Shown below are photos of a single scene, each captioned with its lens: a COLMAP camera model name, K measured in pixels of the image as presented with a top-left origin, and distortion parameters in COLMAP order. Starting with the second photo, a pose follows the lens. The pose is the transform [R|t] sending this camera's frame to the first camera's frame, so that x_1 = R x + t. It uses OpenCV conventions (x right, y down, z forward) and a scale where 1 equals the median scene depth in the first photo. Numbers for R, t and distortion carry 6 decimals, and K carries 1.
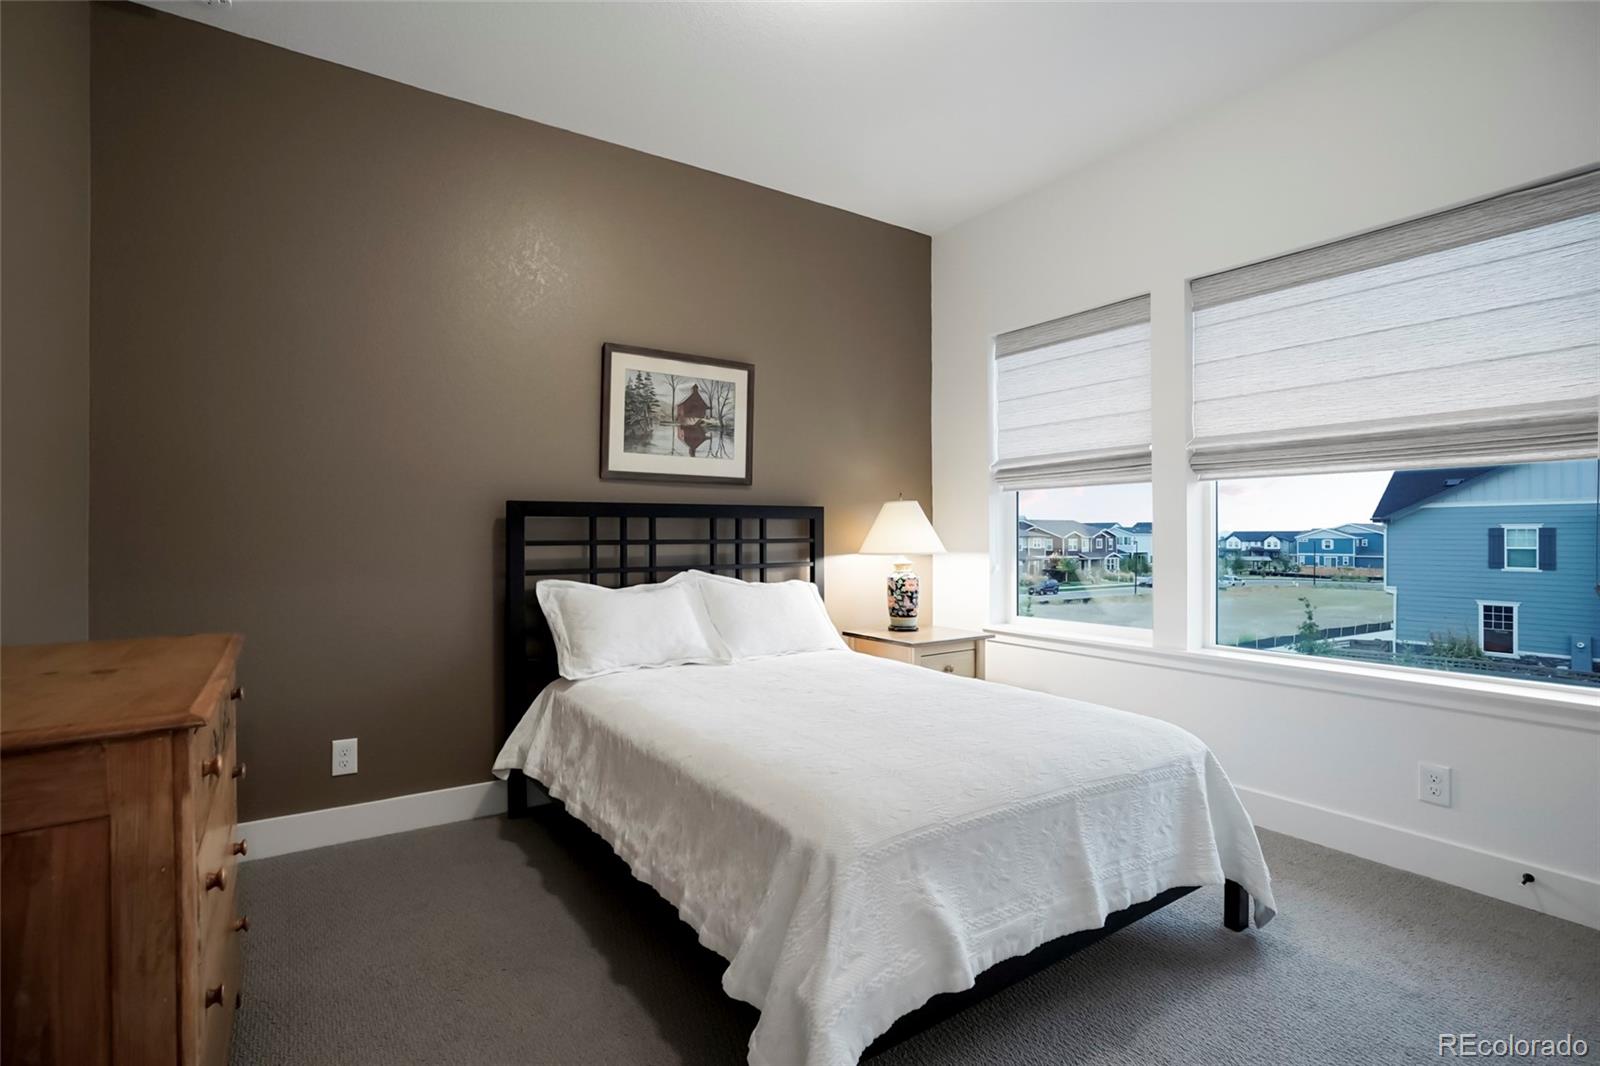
lens RADIAL K [[764.1, 0, 793.0], [0, 764.1, 533.6], [0, 0, 1]] dist [-0.002970, 0.000529]
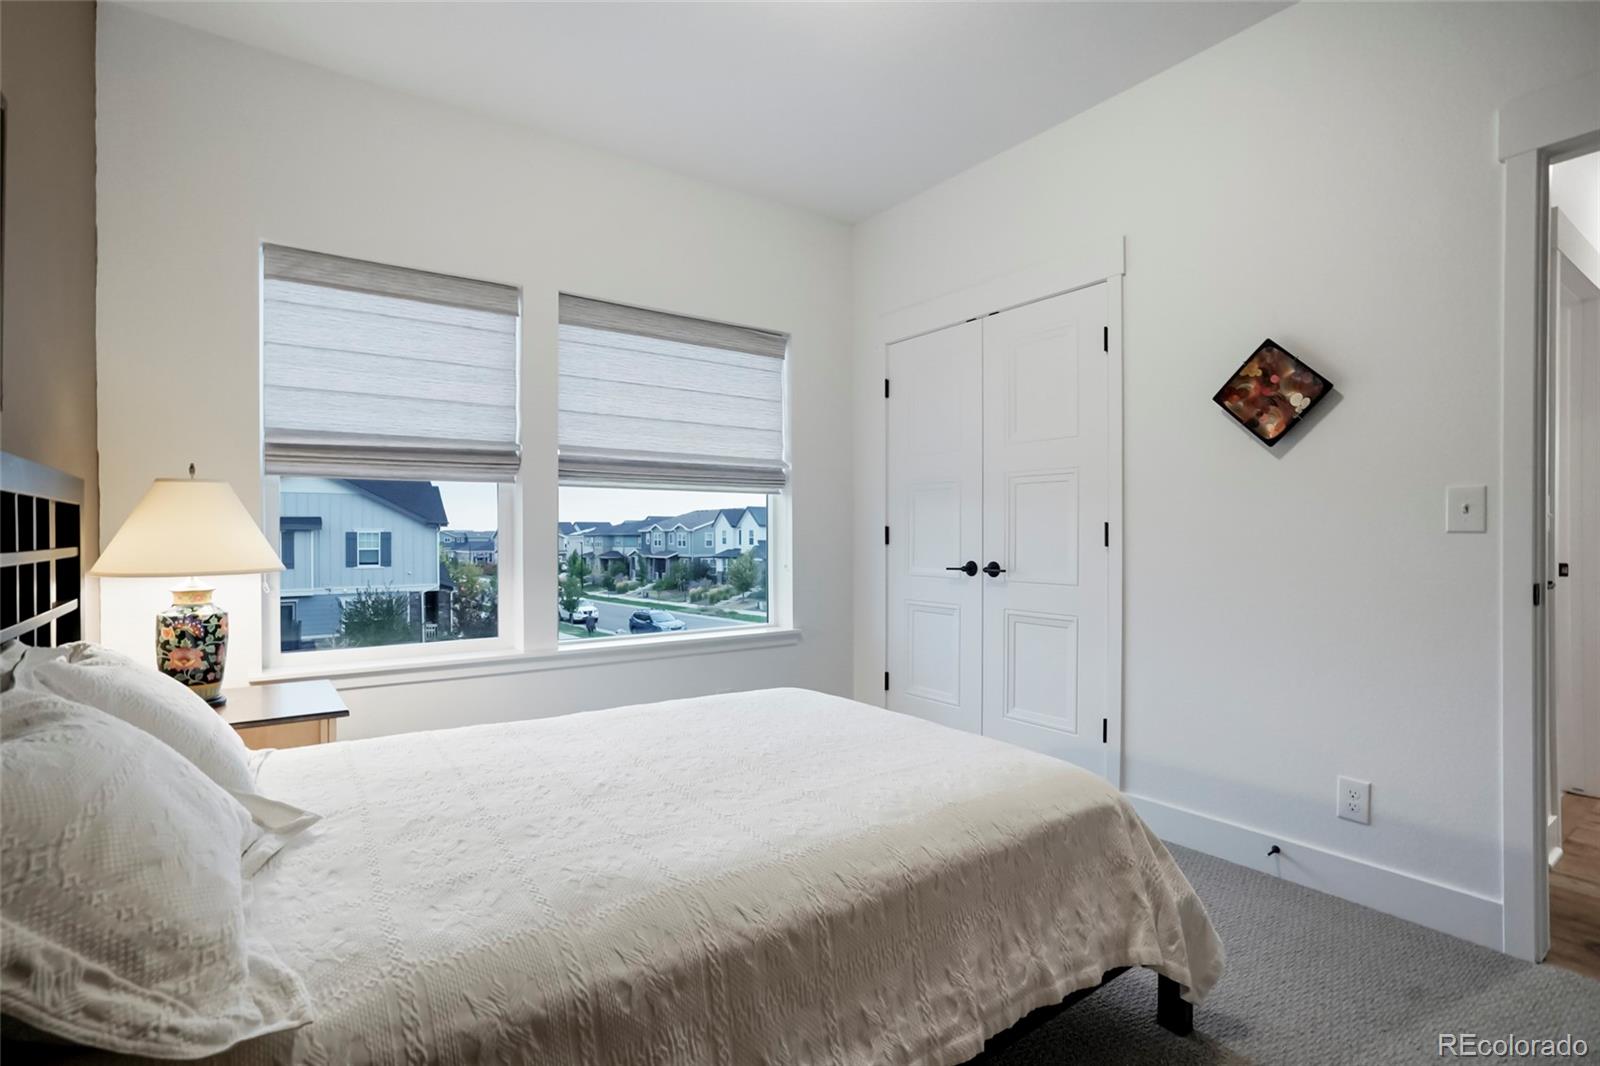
lens RADIAL K [[764.1, 0, 797.4], [0, 764.1, 533.8], [0, 0, 1]] dist [-0.002970, 0.000529]
pose [[-0.018308, 0.002424, 0.999829, -0.491846], [0.004416, 0.999988, -0.002343, 0.001025], [-0.999823, 0.004373, -0.018318, 0.646228]]
